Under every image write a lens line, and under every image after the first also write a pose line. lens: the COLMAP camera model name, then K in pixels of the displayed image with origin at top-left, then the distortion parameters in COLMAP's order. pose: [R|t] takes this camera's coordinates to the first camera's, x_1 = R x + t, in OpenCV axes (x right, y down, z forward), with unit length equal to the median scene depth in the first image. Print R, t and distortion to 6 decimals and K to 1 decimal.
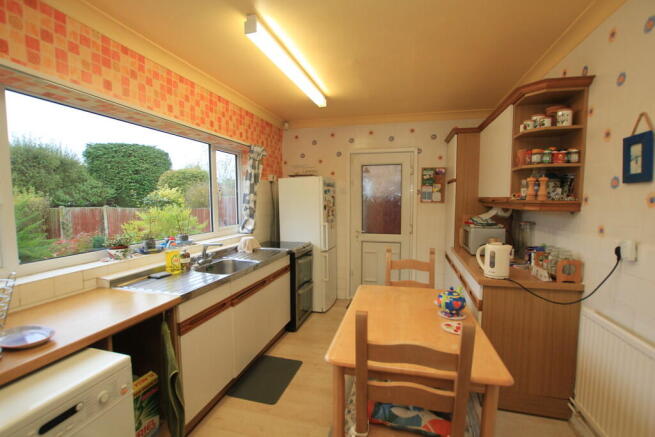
lens RADIAL K [[298.0, 0, 327.5], [0, 298.0, 218.5], [0, 0, 1]] dist [-0.000005, -0.000018]
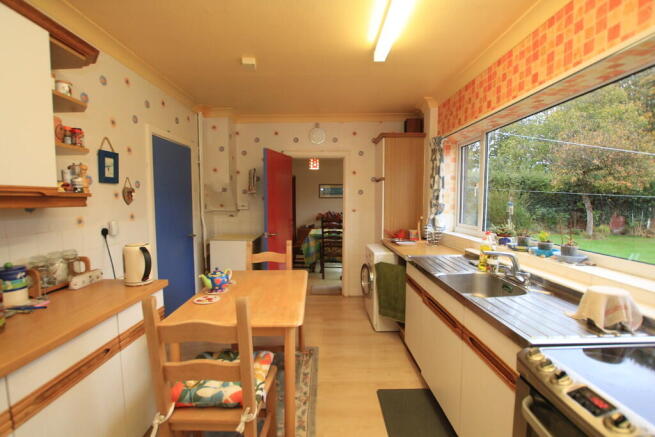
lens RADIAL K [[298.0, 0, 327.5], [0, 298.0, 218.5], [0, 0, 1]] dist [-0.000005, -0.000018]
pose [[-0.962111, 0.014300, -0.272283, 0.382098], [-0.022164, 0.991217, 0.130375, -0.159800], [0.271756, 0.131470, -0.953344, 2.651639]]
